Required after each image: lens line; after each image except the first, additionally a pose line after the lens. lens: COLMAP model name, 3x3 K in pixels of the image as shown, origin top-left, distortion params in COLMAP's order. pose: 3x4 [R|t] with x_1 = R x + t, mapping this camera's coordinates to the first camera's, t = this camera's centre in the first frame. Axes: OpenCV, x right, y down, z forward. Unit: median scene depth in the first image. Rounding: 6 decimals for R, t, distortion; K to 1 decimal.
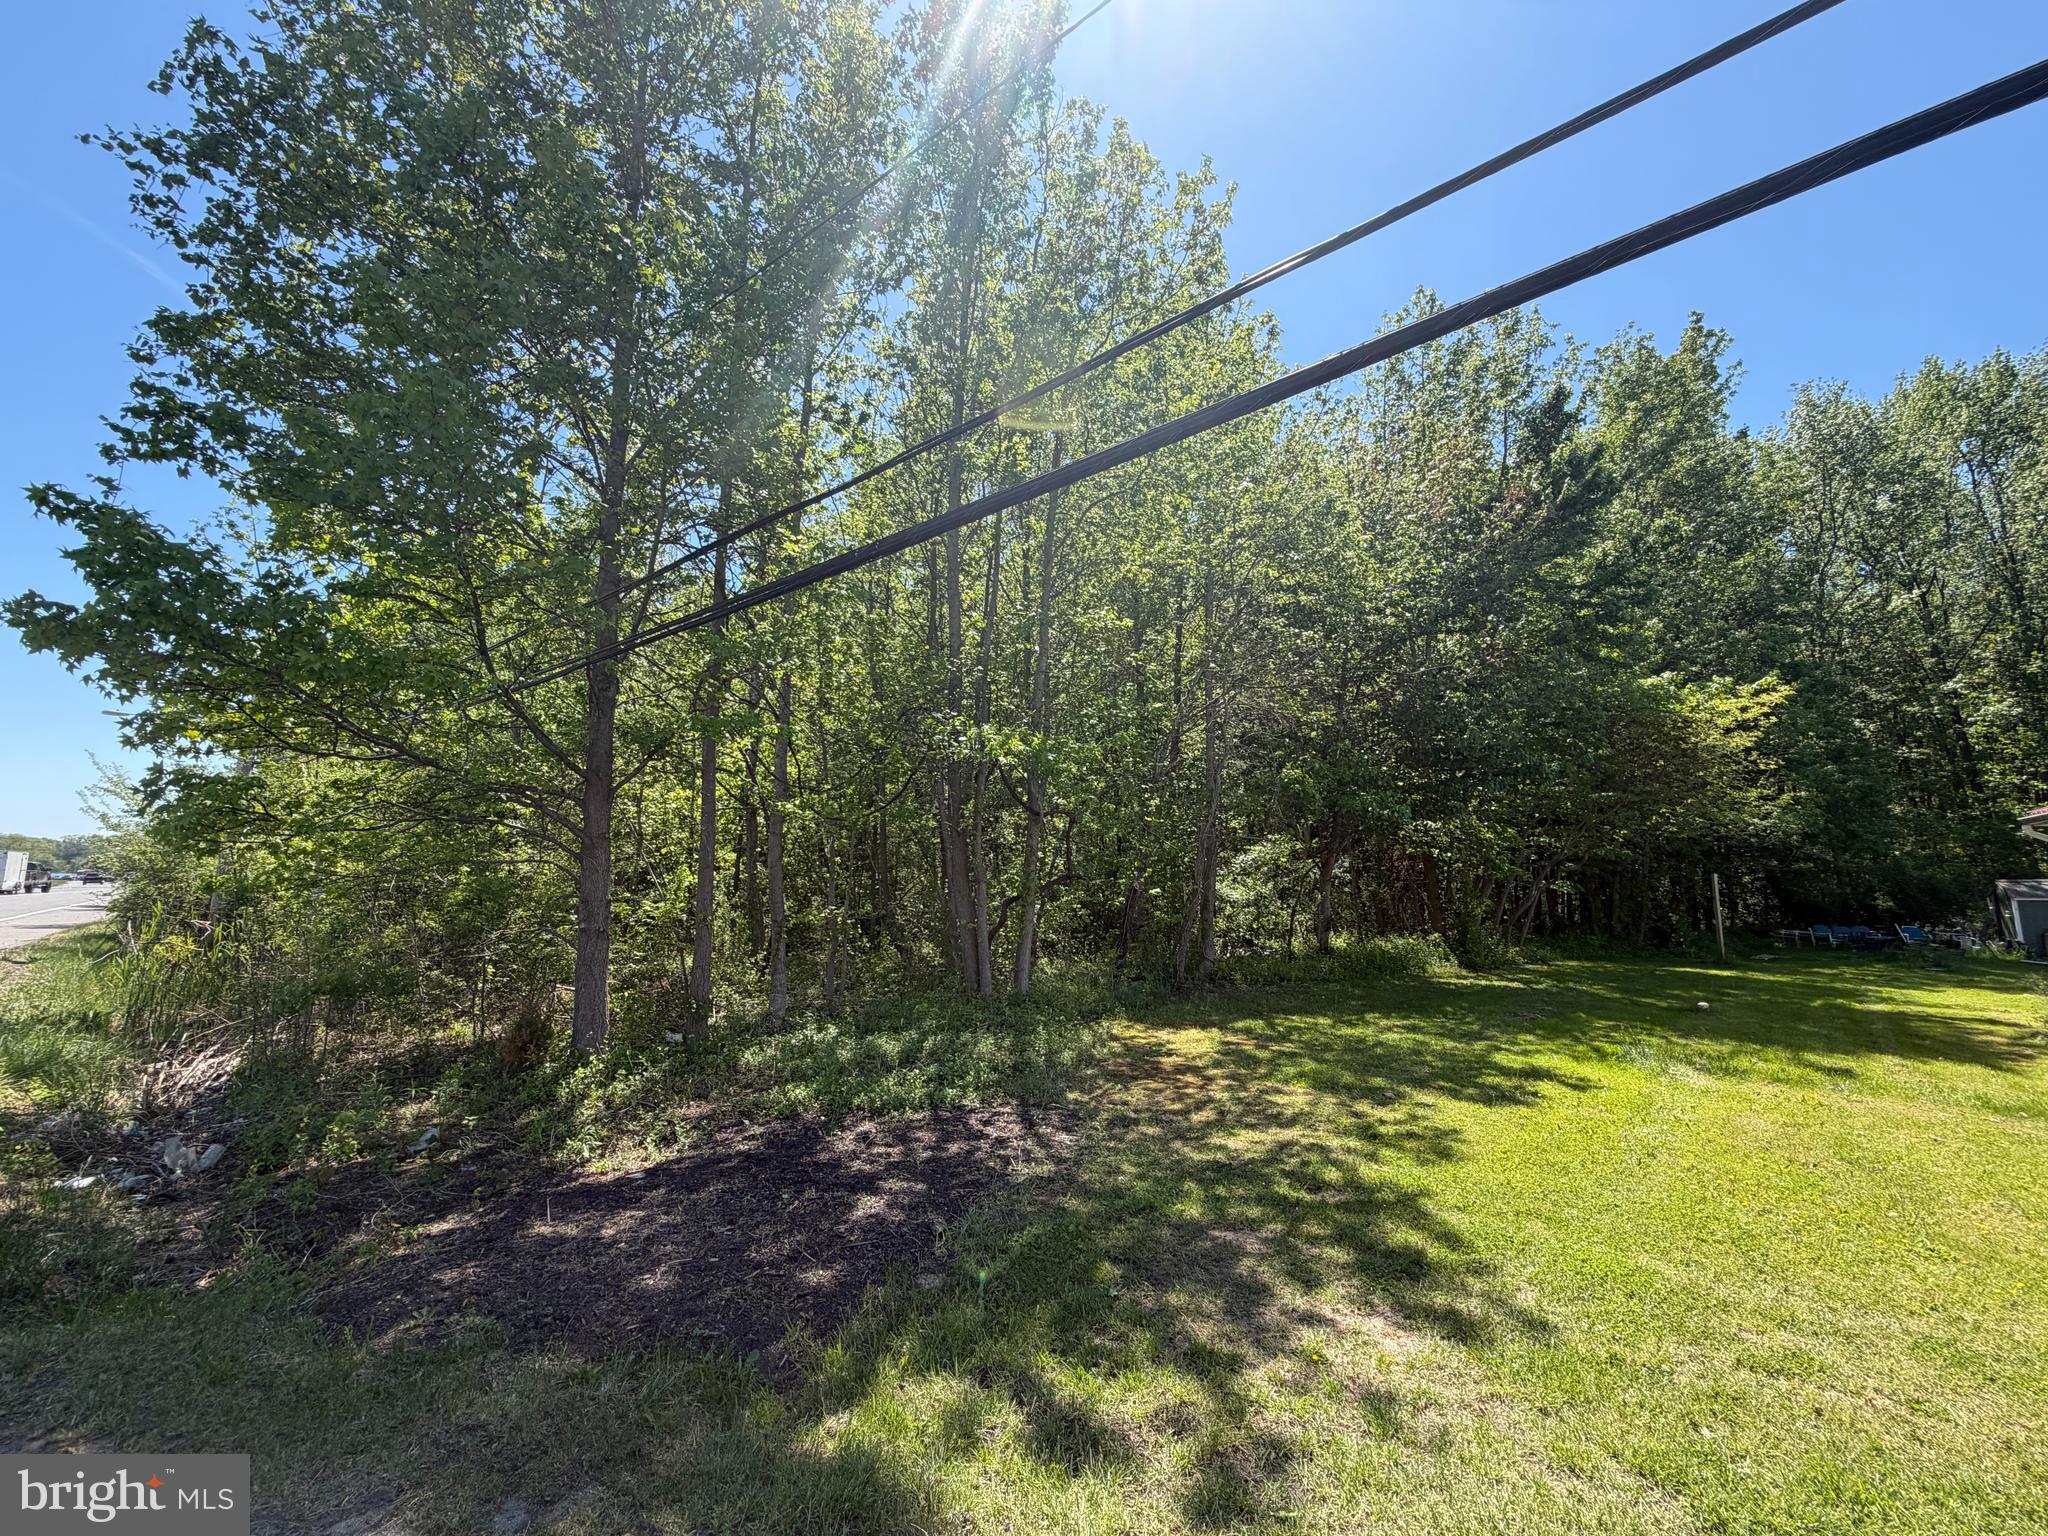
lens RADIAL K [[787.2, 0, 1024.0], [0, 787.2, 768.0], [0, 0, 1]] dist [-0.011816, 0.000467]
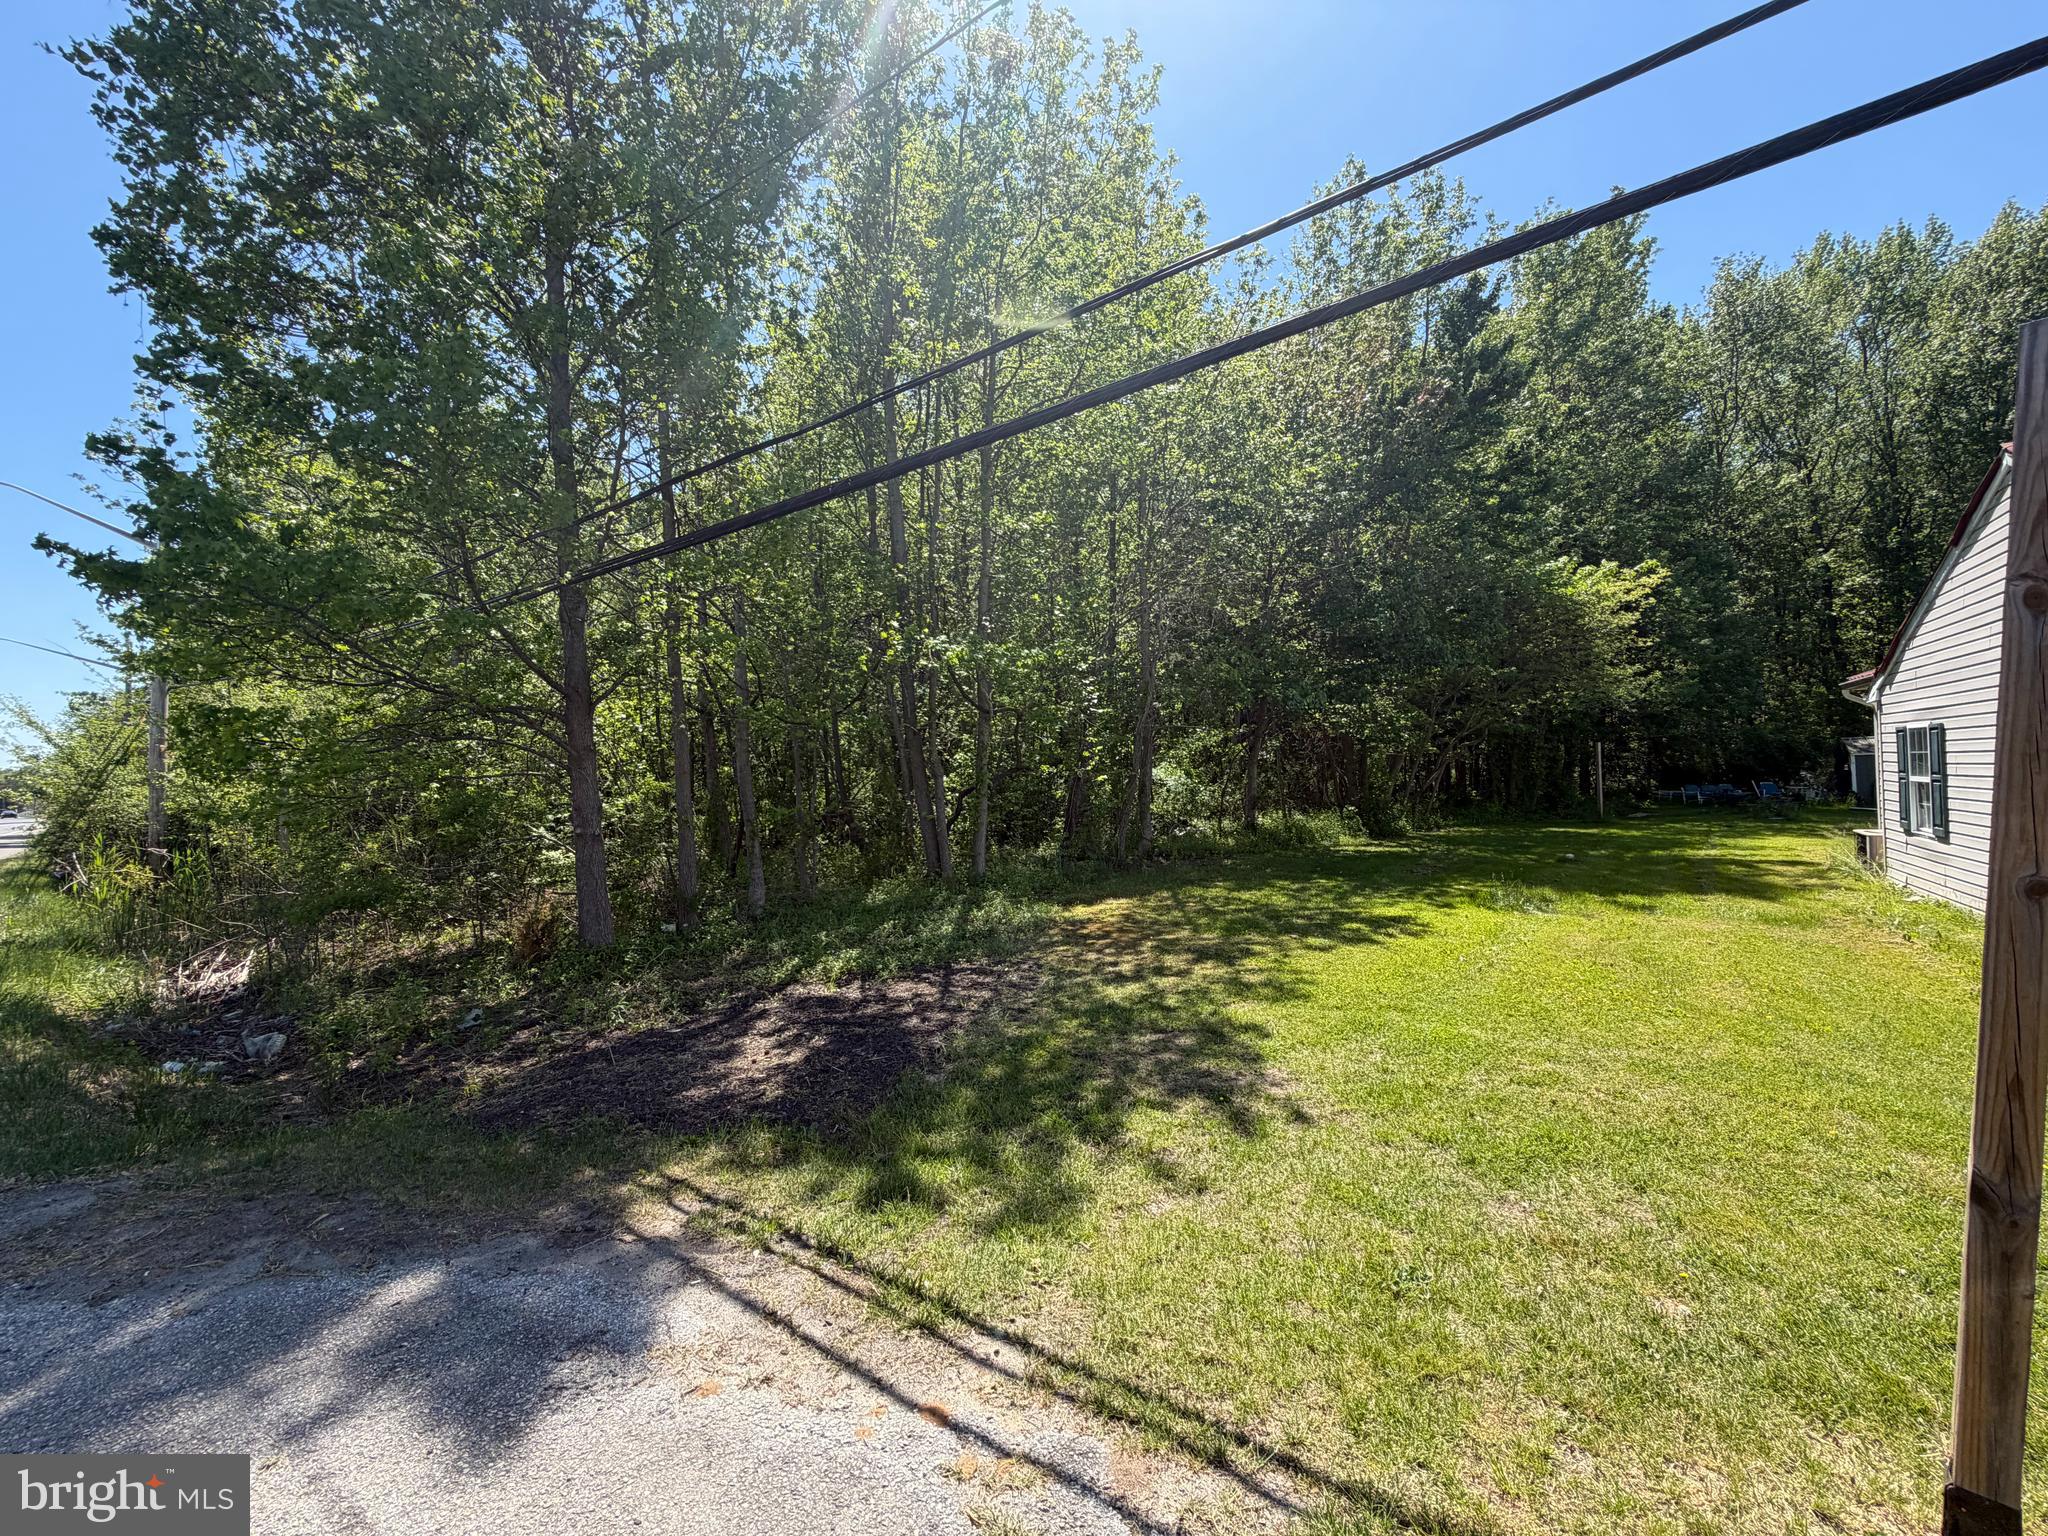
lens RADIAL K [[787.2, 0, 1024.0], [0, 787.2, 768.0], [0, 0, 1]] dist [-0.011816, 0.000467]
pose [[0.996205, -0.042517, 0.075953, -0.008482], [0.032063, 0.990475, 0.133911, -0.003770], [-0.080923, -0.130967, 0.988079, -0.041229]]
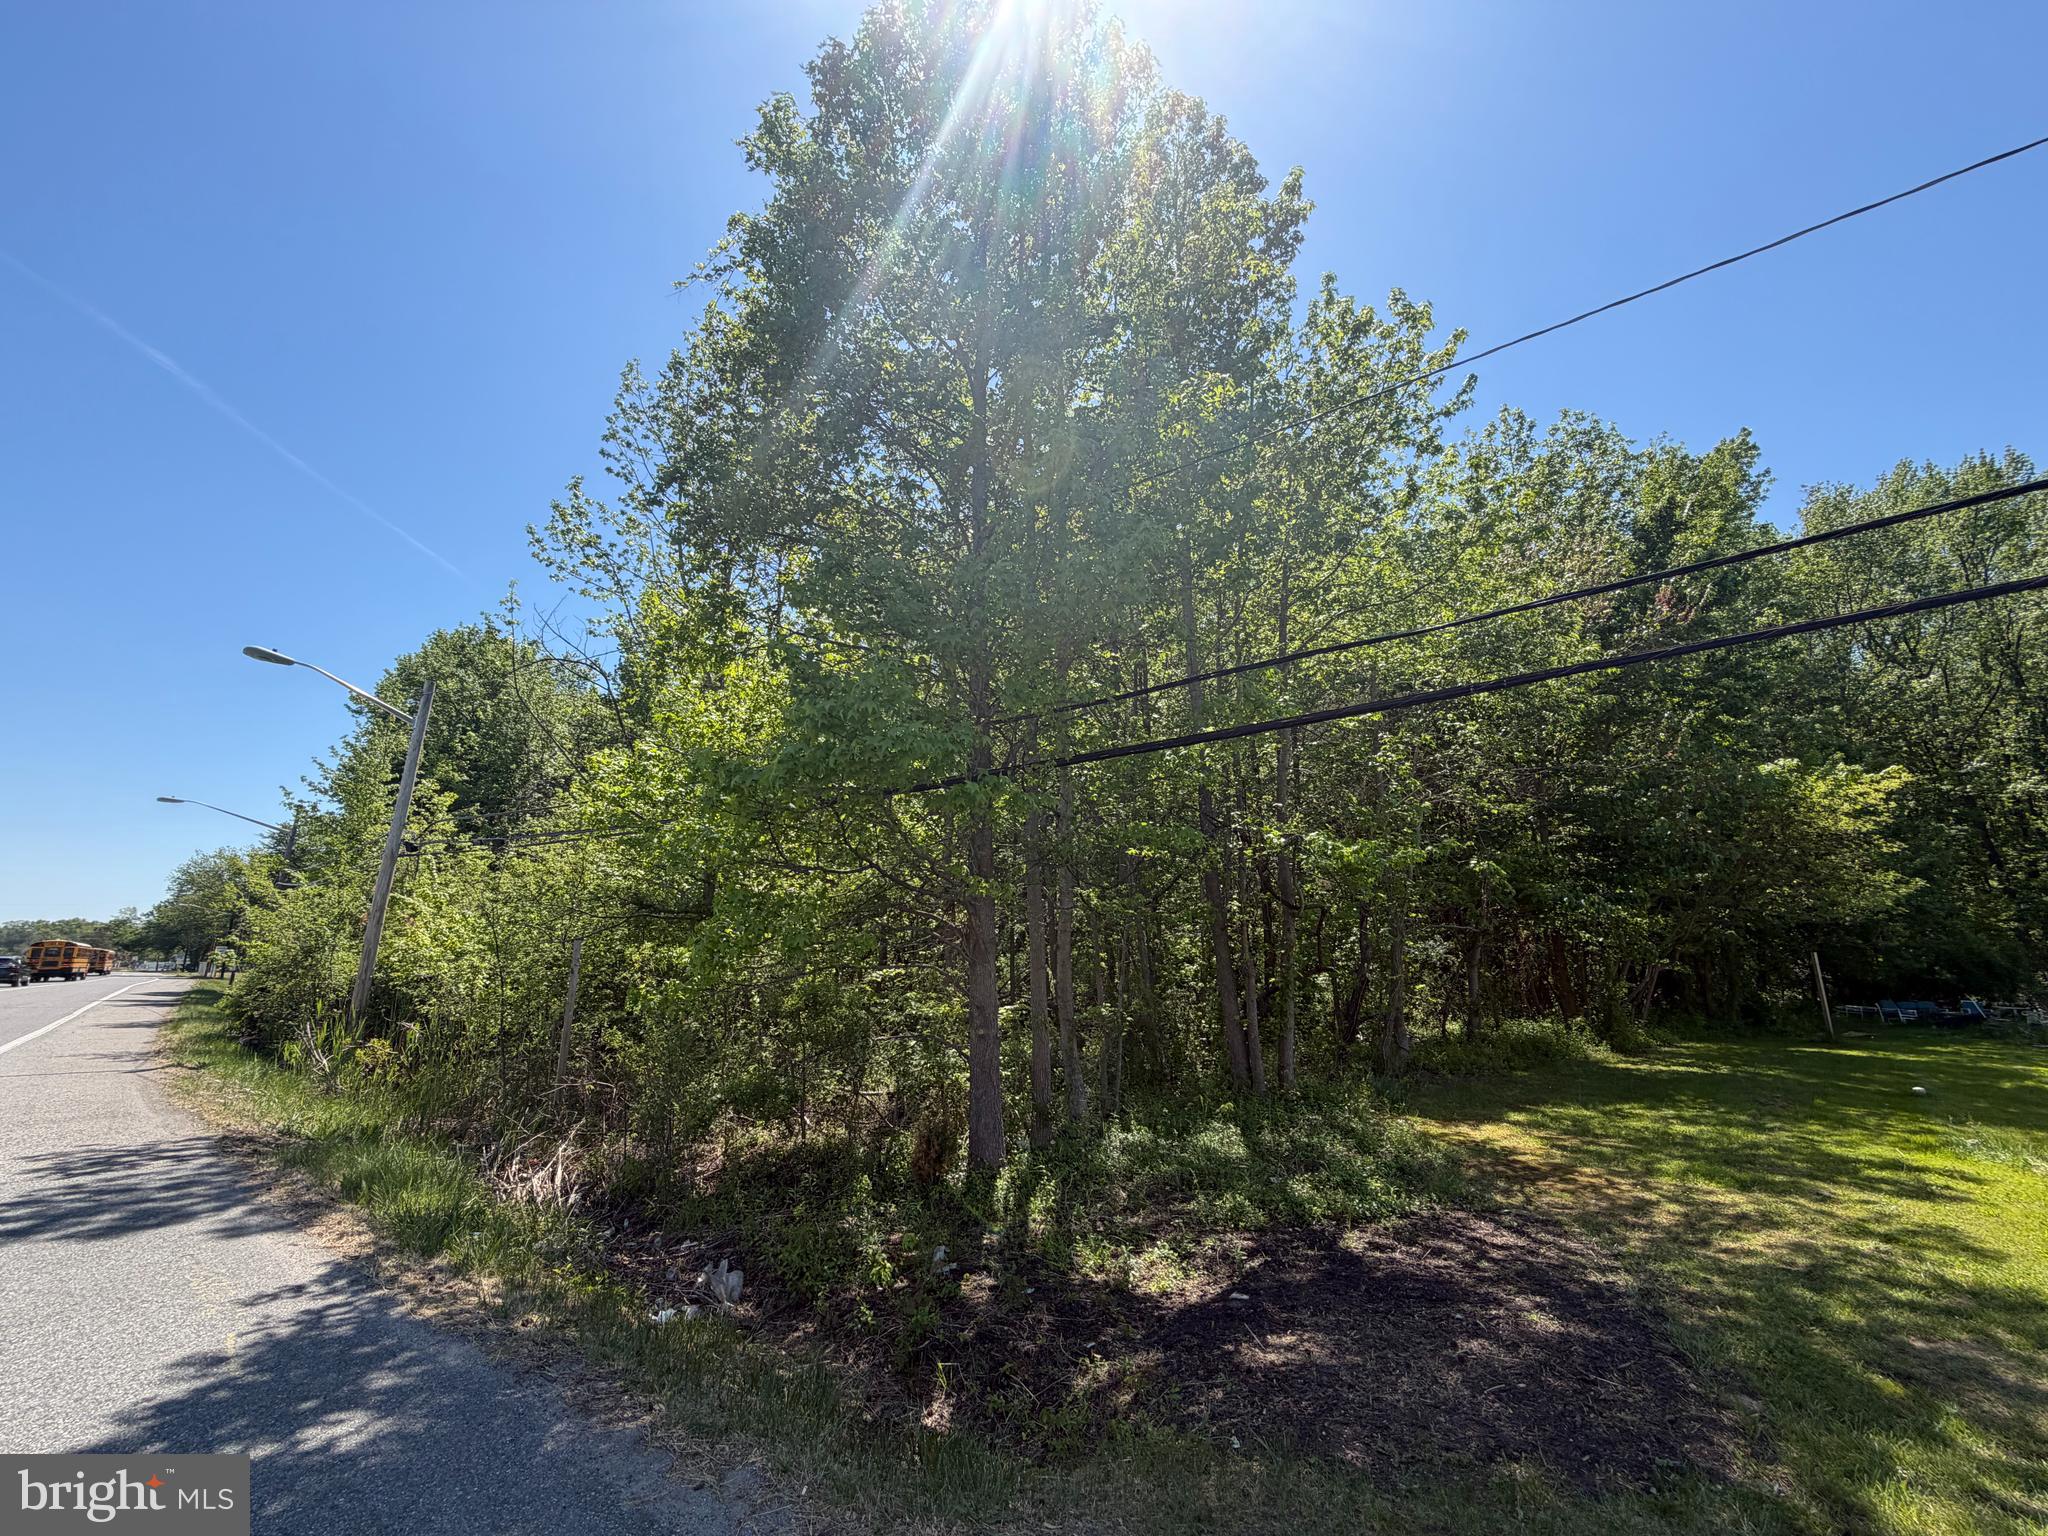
lens RADIAL K [[787.2, 0, 1024.0], [0, 787.2, 768.0], [0, 0, 1]] dist [-0.011816, 0.000467]
pose [[0.999707, -0.005381, 0.023594, -0.234516], [0.007682, 0.995099, -0.098585, -0.016979], [-0.022948, 0.098737, 0.994849, -0.022185]]
